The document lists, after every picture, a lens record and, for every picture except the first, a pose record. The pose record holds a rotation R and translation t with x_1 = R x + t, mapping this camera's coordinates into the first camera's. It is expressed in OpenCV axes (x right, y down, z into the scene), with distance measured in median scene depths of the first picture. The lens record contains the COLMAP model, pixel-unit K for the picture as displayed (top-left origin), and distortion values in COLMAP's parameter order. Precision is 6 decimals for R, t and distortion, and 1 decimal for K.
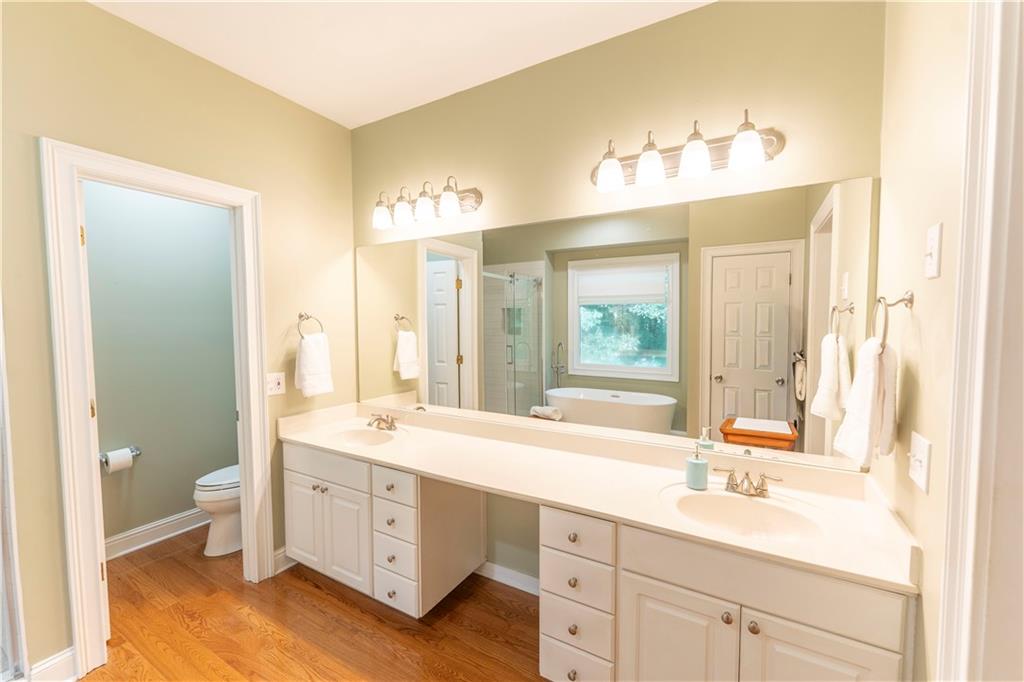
lens RADIAL K [[409.3, 0, 515.3], [0, 409.3, 343.8], [0, 0, 1]] dist [-0.000140, 0.000055]
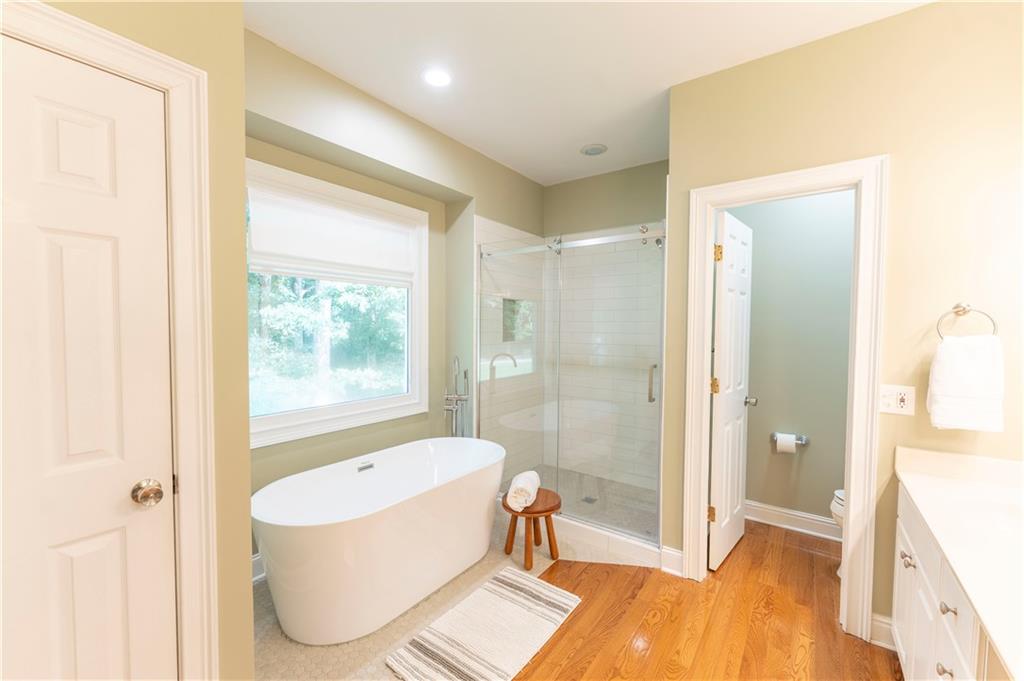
lens RADIAL K [[410.8, 0, 512.3], [0, 410.8, 342.4], [0, 0, 1]] dist [-0.000436, 0.000023]
pose [[-0.105634, 0.037763, -0.993688, 0.236476], [-0.060830, 0.997162, 0.044361, 0.001663], [0.992543, 0.065132, -0.103037, 0.359395]]
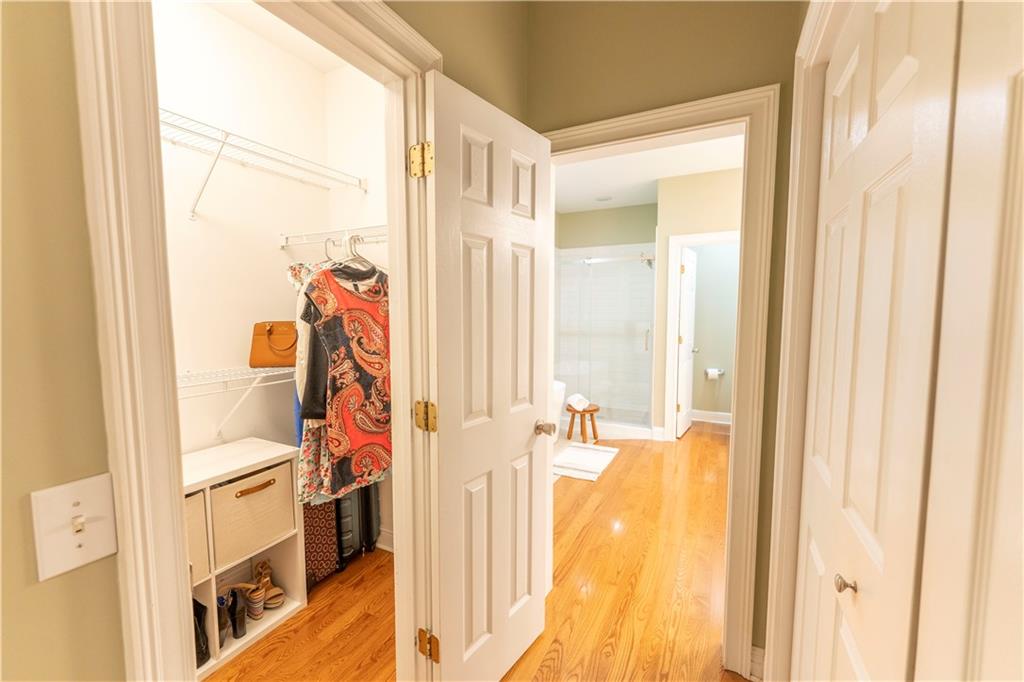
lens RADIAL K [[409.3, 0, 515.3], [0, 409.3, 343.8], [0, 0, 1]] dist [-0.000140, 0.000055]
pose [[0.054275, 0.080312, -0.995291, 1.003149], [-0.051924, 0.995639, 0.077508, 0.031191], [0.997175, 0.047472, 0.058208, -0.097308]]
